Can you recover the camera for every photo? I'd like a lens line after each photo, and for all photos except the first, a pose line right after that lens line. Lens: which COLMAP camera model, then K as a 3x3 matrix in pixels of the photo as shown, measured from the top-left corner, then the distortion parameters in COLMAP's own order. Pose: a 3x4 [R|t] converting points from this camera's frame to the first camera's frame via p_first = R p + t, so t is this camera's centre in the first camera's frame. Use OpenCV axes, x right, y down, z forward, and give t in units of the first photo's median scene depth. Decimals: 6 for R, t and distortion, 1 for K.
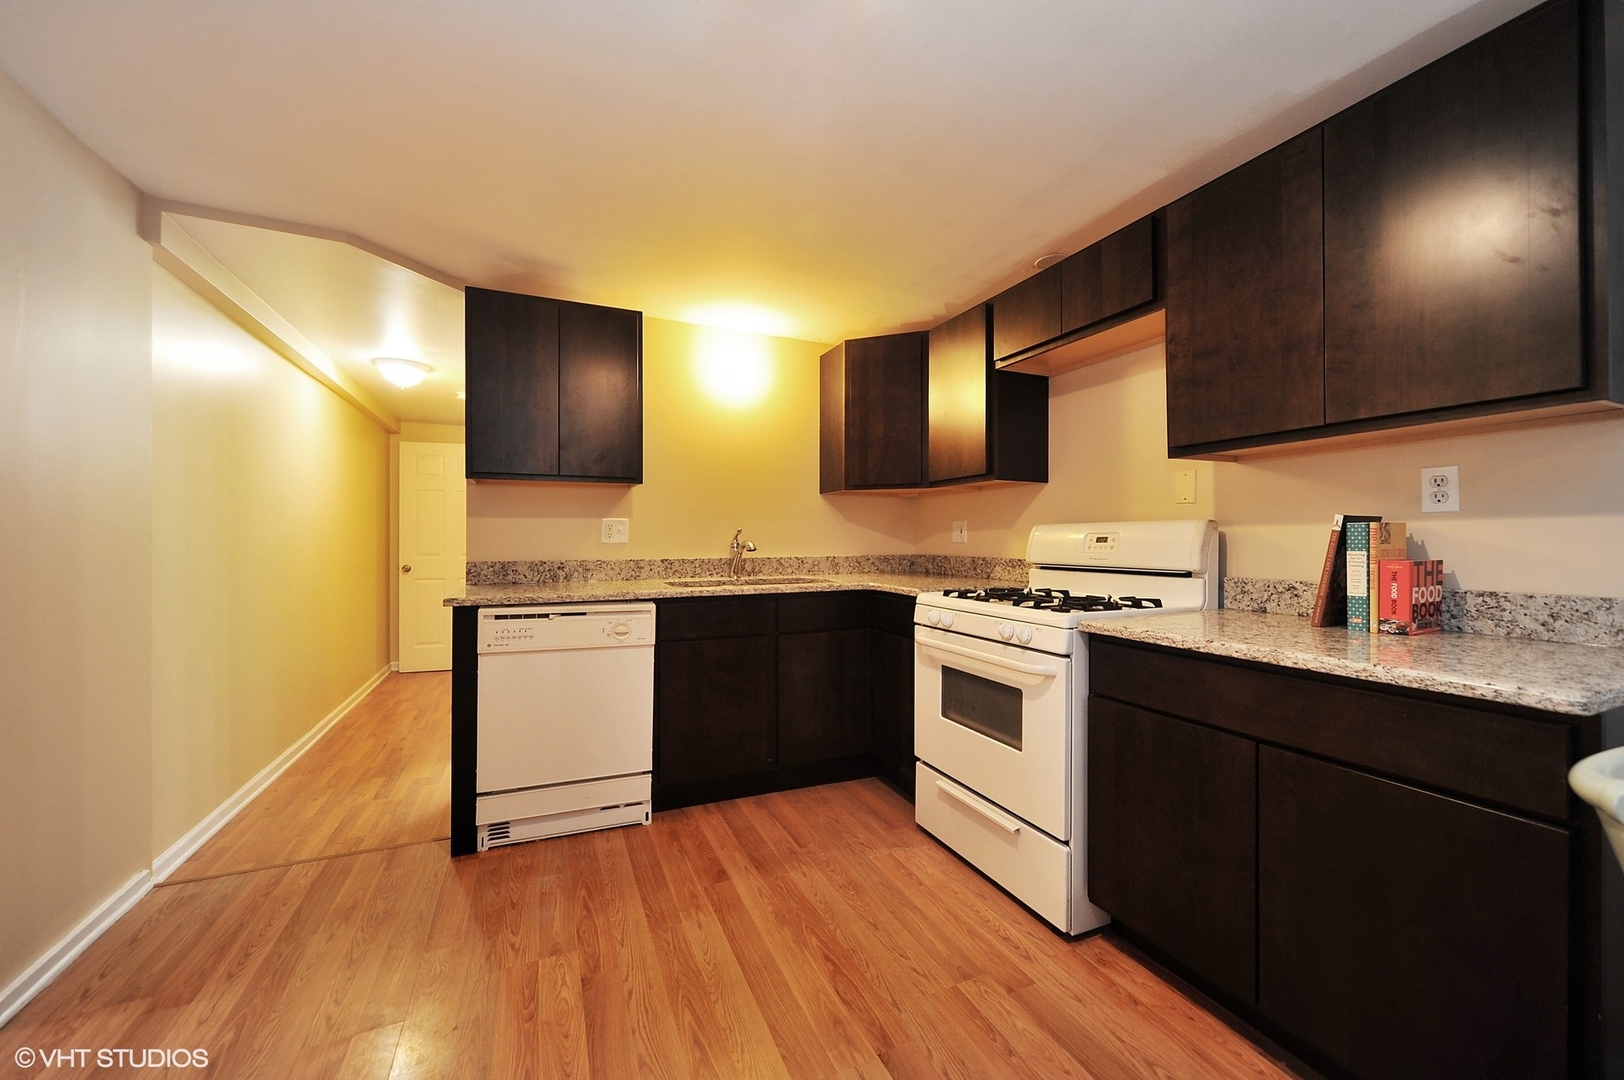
lens RADIAL K [[623.5, 0, 810.3], [0, 623.5, 529.9], [0, 0, 1]] dist [-0.008175, 0.002122]
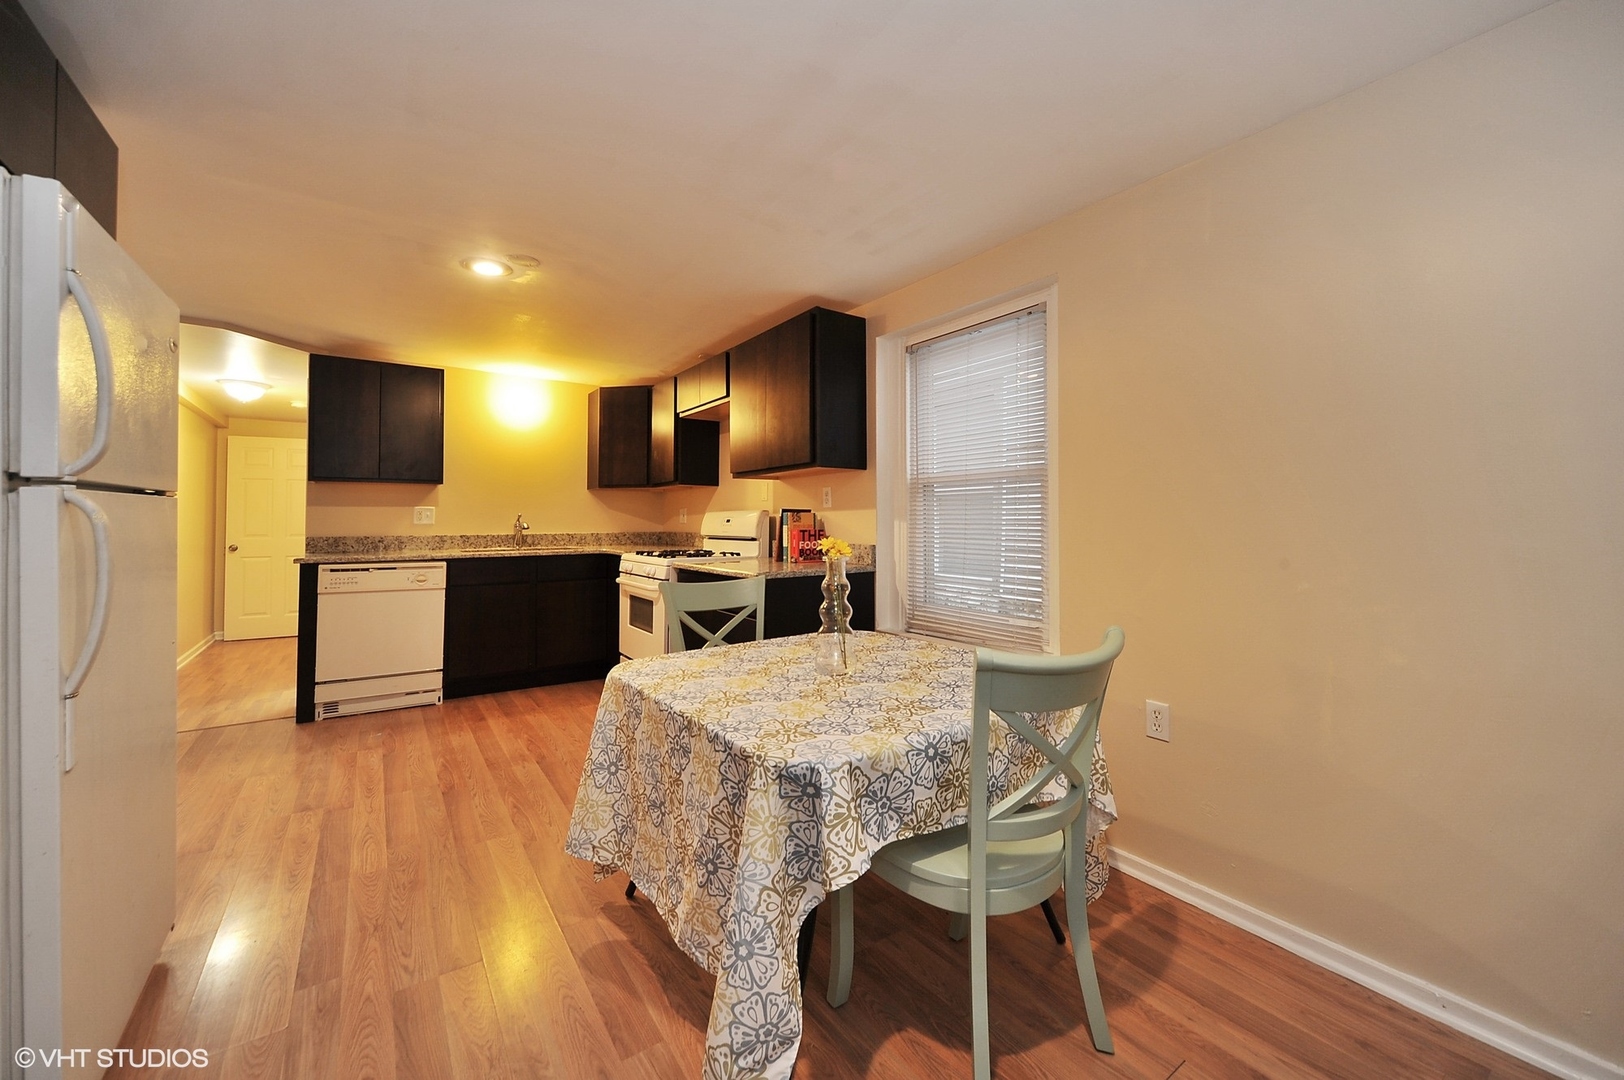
lens RADIAL K [[623.5, 0, 821.5], [0, 623.5, 502.0], [0, 0, 1]] dist [-0.008175, 0.002122]
pose [[0.976678, 0.005928, 0.214628, 0.358428], [-0.002079, 0.999833, -0.018156, -0.006562], [-0.214700, 0.017287, 0.976527, -0.781592]]
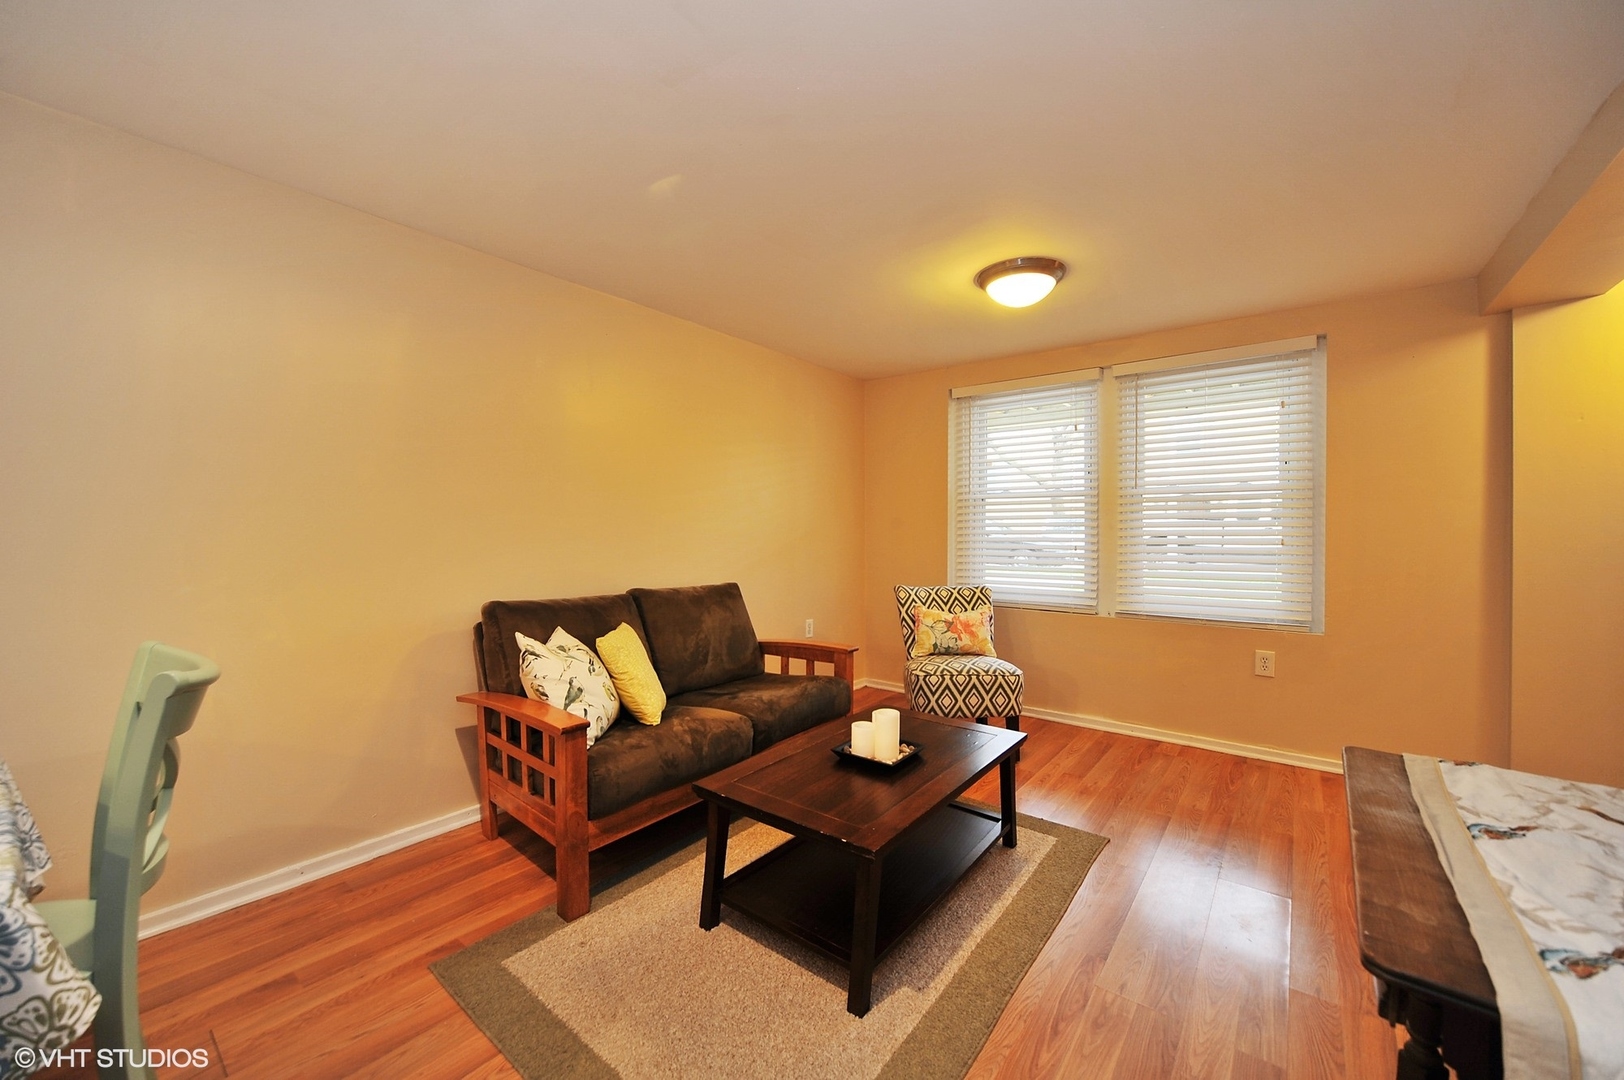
lens RADIAL K [[623.5, 0, 823.9], [0, 623.5, 529.8], [0, 0, 1]] dist [-0.008175, 0.002122]
pose [[-0.481281, -0.002976, 0.876561, -0.015850], [-0.014140, 0.999890, -0.004369, -0.005548], [-0.876452, -0.014497, -0.481270, -0.519802]]
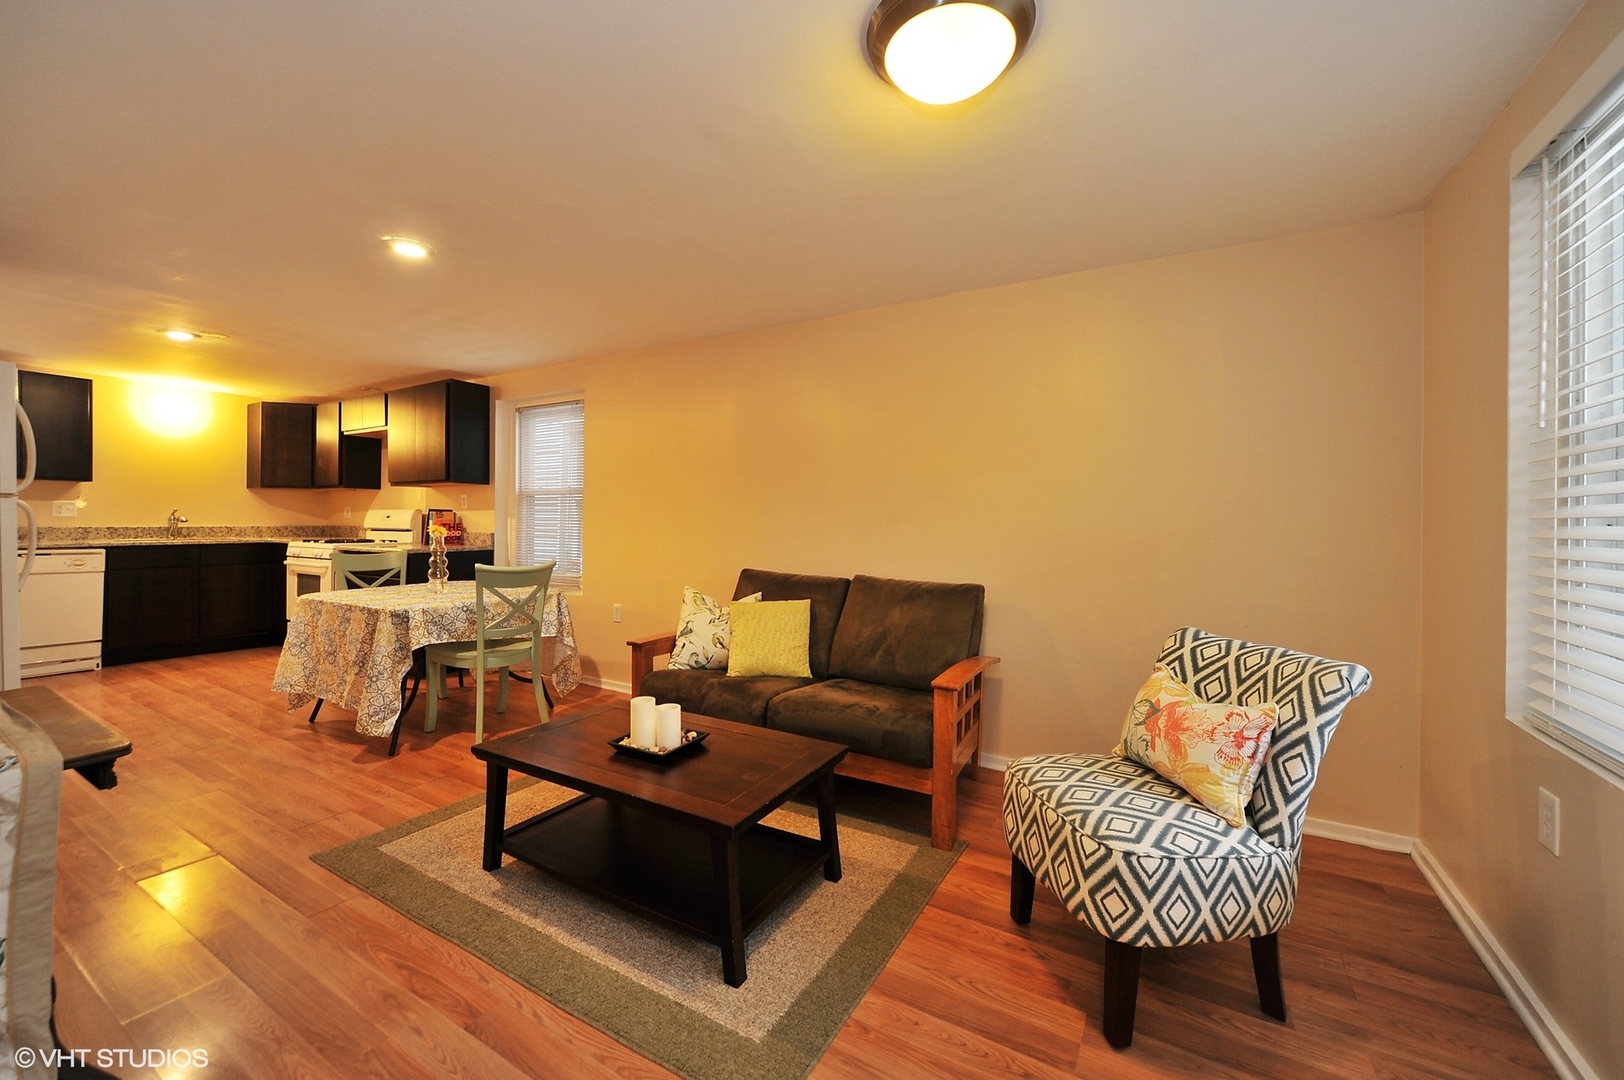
lens RADIAL K [[623.5, 0, 805.0], [0, 623.5, 520.9], [0, 0, 1]] dist [-0.008175, 0.002122]
pose [[0.806316, 0.005550, 0.591459, 0.361717], [-0.015287, 0.999817, 0.011459, -0.019854], [-0.591288, -0.018281, 0.806253, -1.825367]]
